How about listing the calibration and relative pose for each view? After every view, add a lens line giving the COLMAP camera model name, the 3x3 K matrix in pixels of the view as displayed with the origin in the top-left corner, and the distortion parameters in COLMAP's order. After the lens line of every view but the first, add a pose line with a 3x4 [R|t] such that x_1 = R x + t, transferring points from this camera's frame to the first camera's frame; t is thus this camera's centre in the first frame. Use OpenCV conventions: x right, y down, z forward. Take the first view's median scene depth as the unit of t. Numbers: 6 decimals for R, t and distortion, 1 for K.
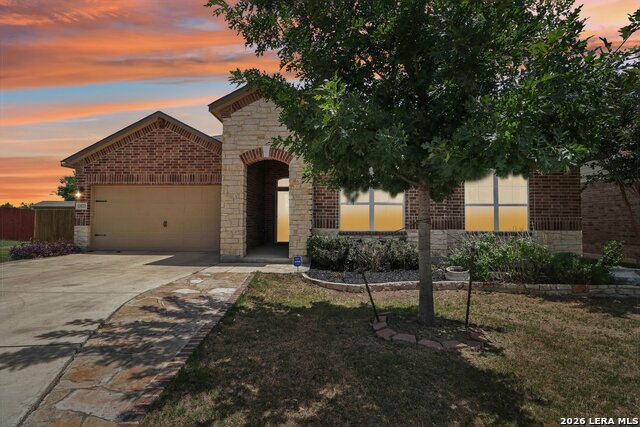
lens RADIAL K [[302.4, 0, 317.6], [0, 302.4, 210.6], [0, 0, 1]] dist [-0.001556, -0.014798]
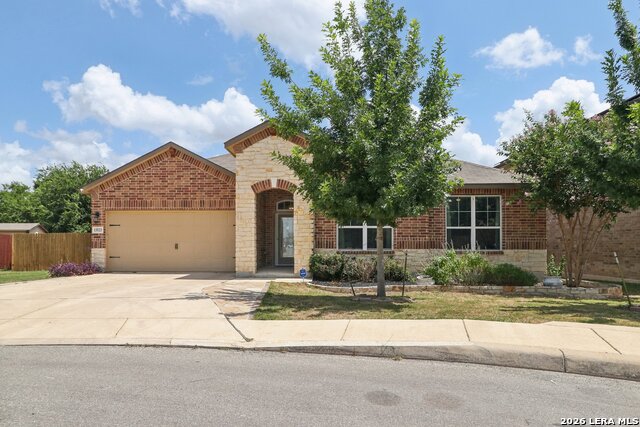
lens RADIAL K [[437.6, 0, 320.5], [0, 437.6, 245.1], [0, 0, 1]] dist [-0.002597, -0.000687]
pose [[0.999932, -0.004552, 0.010749, -0.010156], [0.004265, 0.999639, 0.026519, 0.001172], [-0.010866, -0.026471, 0.999591, -0.679550]]
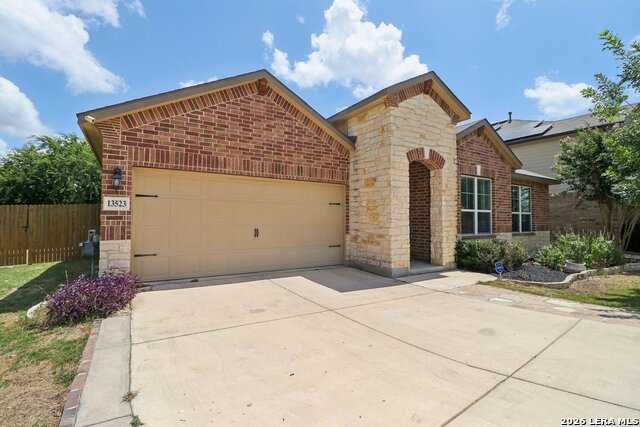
lens RADIAL K [[302.4, 0, 317.6], [0, 302.4, 210.6], [0, 0, 1]] dist [-0.001556, -0.014798]
pose [[0.824664, 0.017309, 0.565358, -0.945549], [-0.017641, 0.999832, -0.004878, -0.007459], [-0.565347, -0.005951, 0.824831, 0.417177]]
